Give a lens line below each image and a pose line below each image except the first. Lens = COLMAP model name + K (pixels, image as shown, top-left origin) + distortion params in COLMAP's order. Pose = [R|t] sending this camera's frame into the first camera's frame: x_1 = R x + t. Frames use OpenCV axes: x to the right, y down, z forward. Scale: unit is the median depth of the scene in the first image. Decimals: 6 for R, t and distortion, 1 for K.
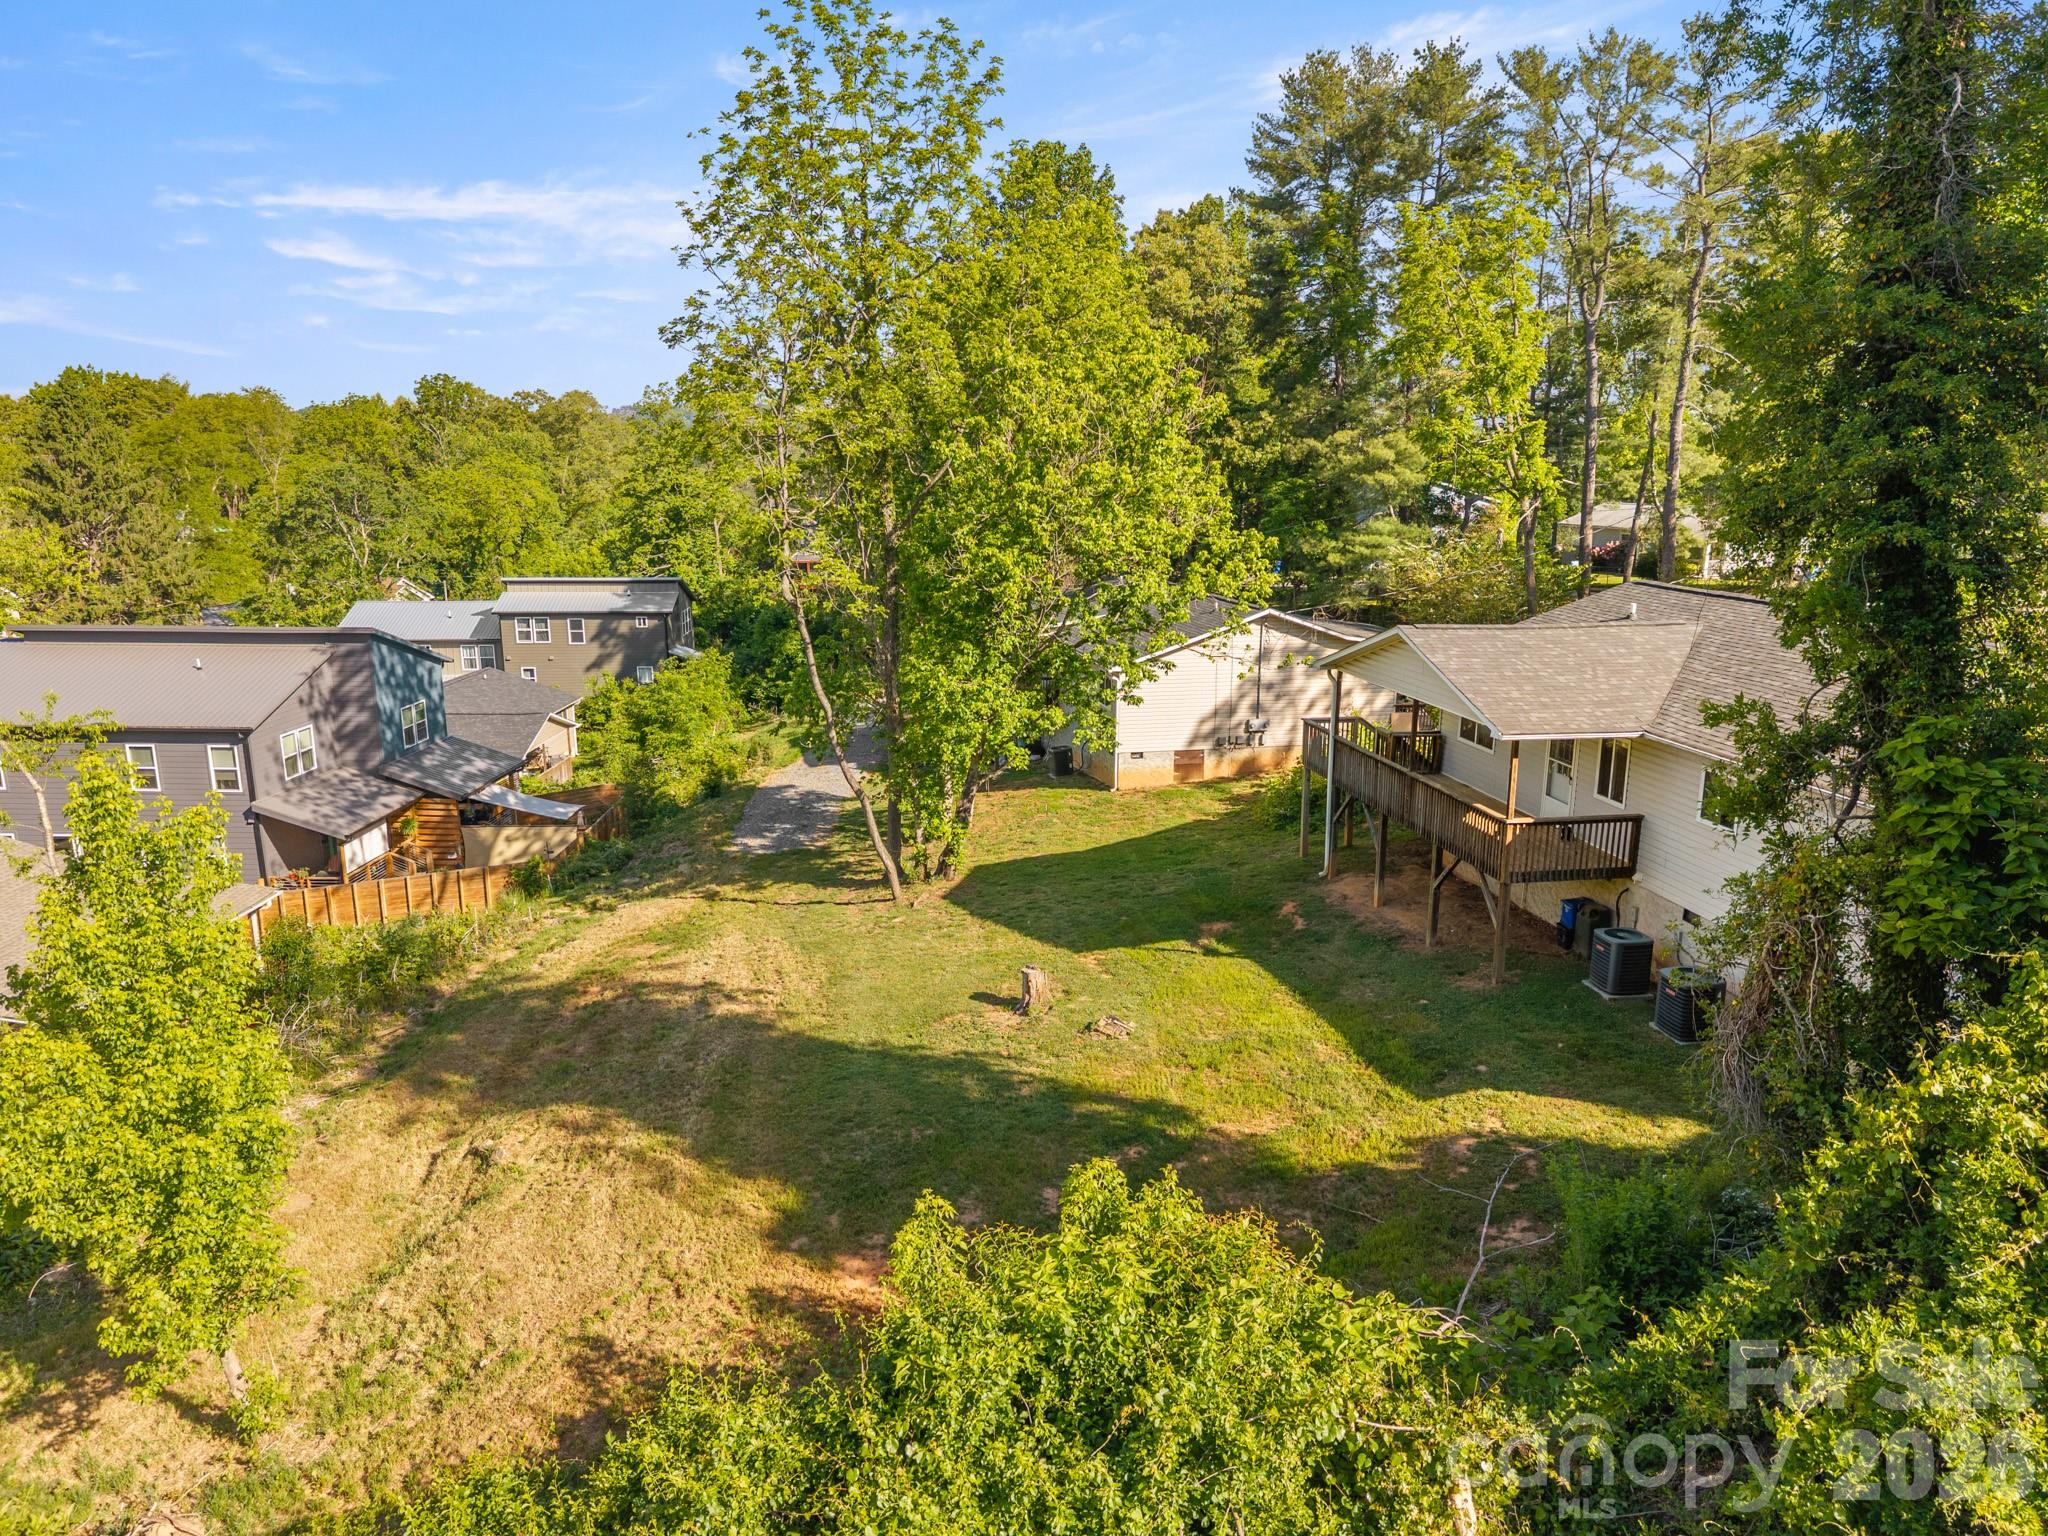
lens RADIAL K [[1382.3, 0, 1024.0], [0, 1382.3, 768.0], [0, 0, 1]] dist [0.042312, -0.040205]
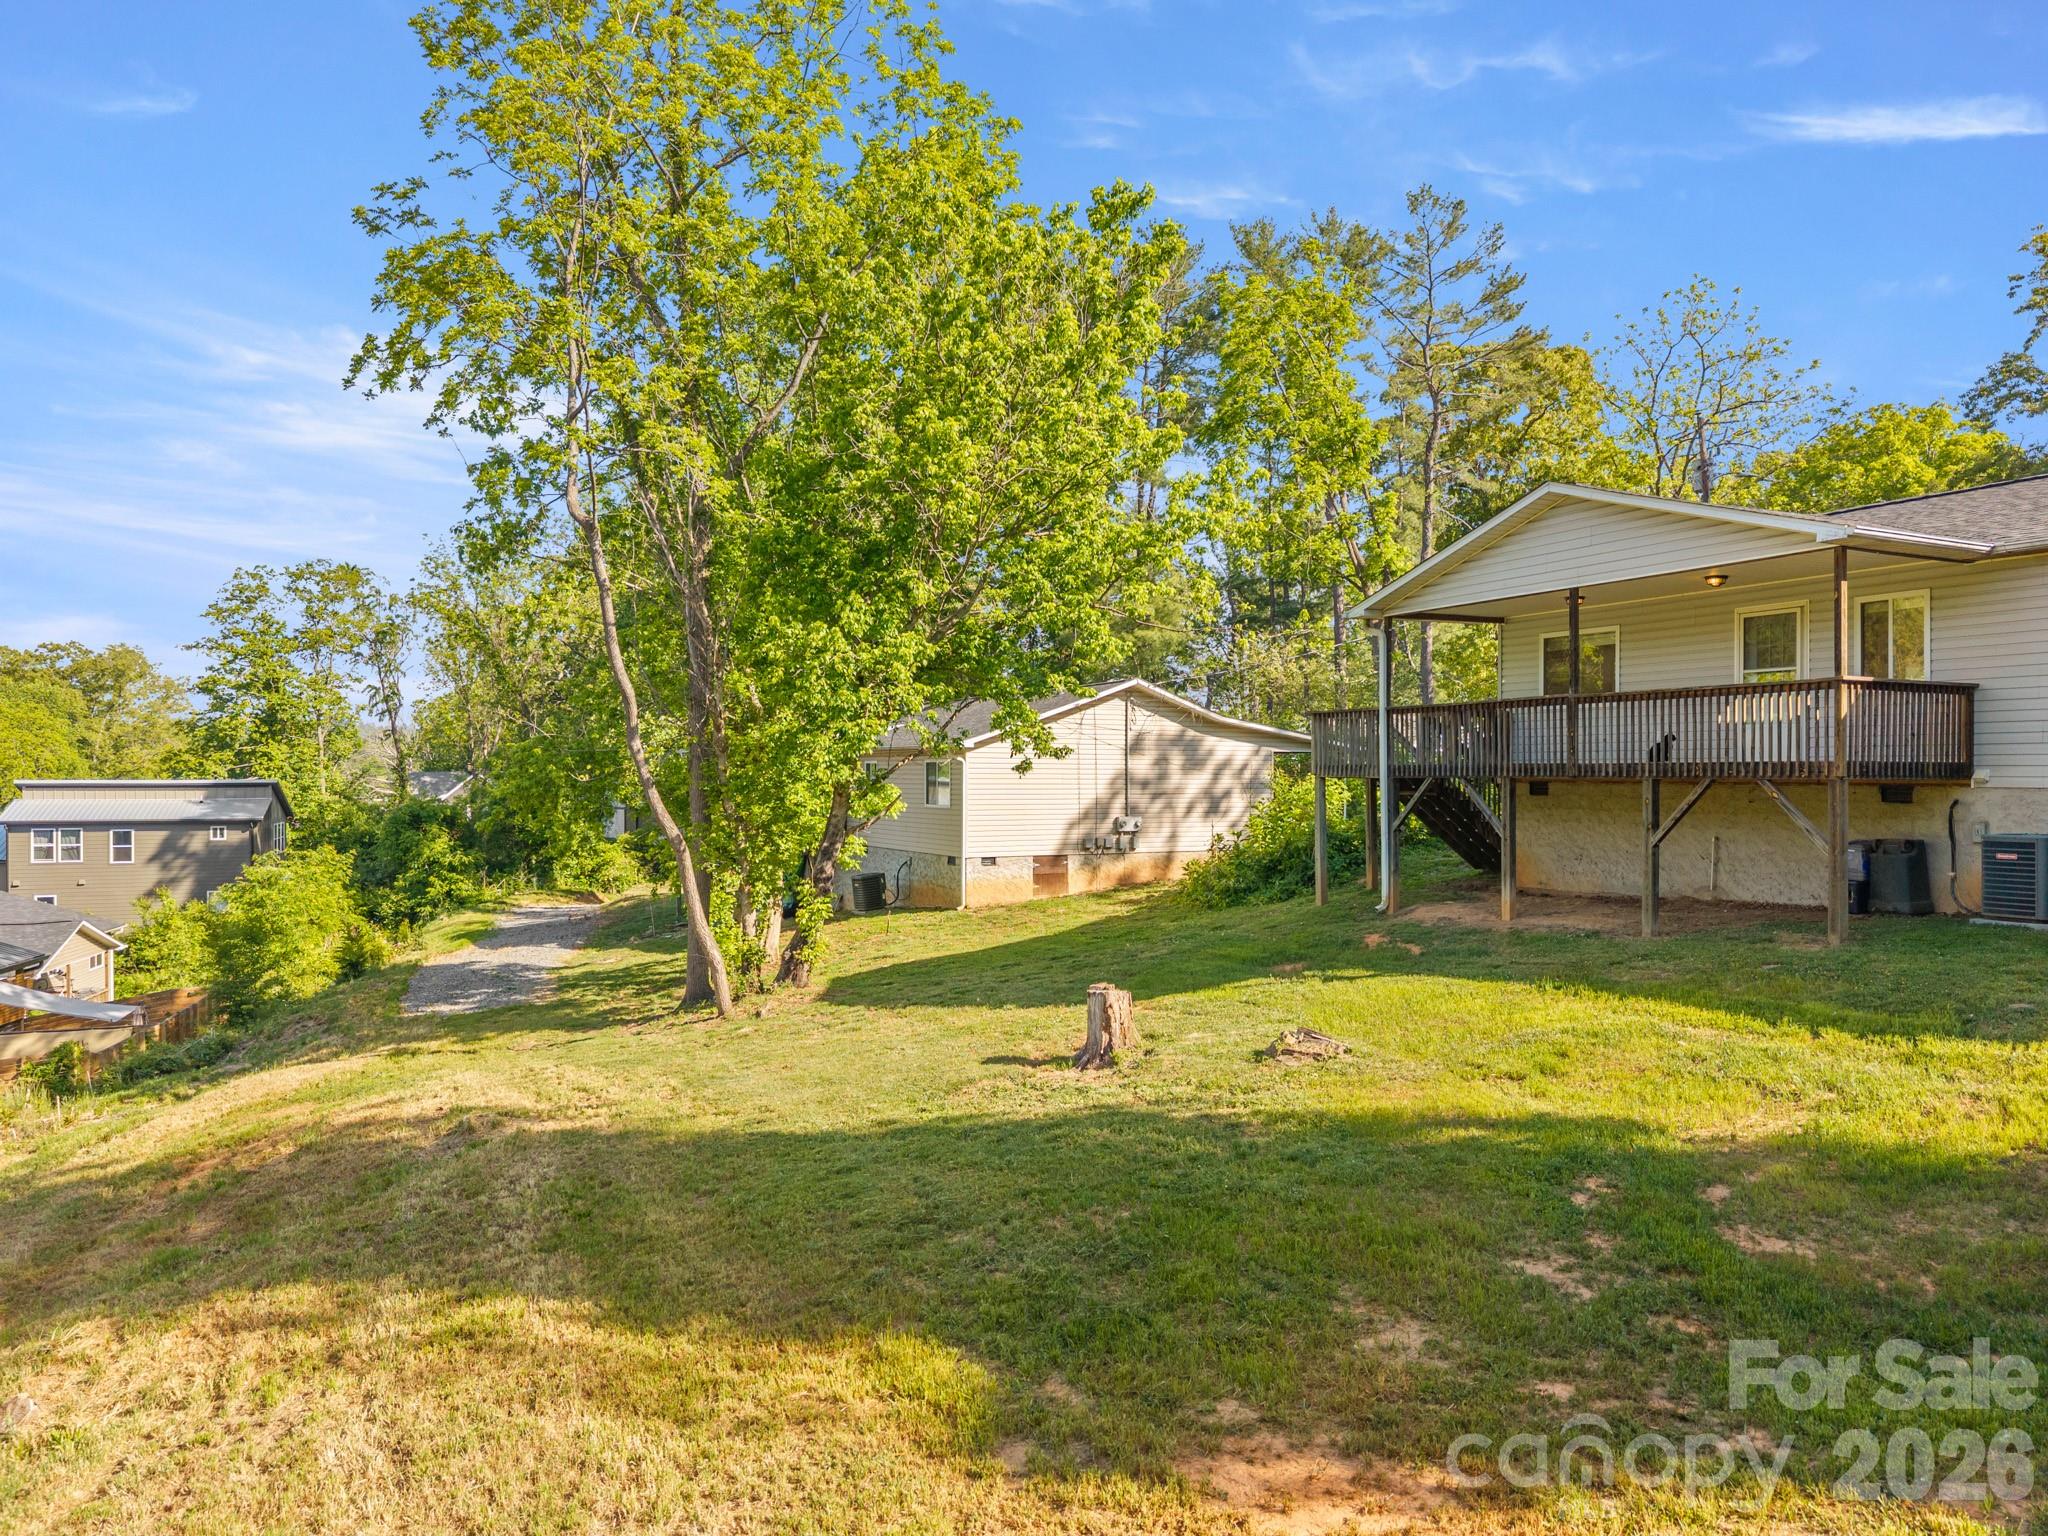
lens RADIAL K [[1380.8, 0, 1024.0], [0, 1380.8, 768.0], [0, 0, 1]] dist [0.002324, 0.002304]
pose [[0.959781, -0.000787, 0.280748, -0.083795], [0.064316, 0.974019, -0.217141, 0.079271], [-0.273283, 0.226464, 0.934896, 0.201549]]
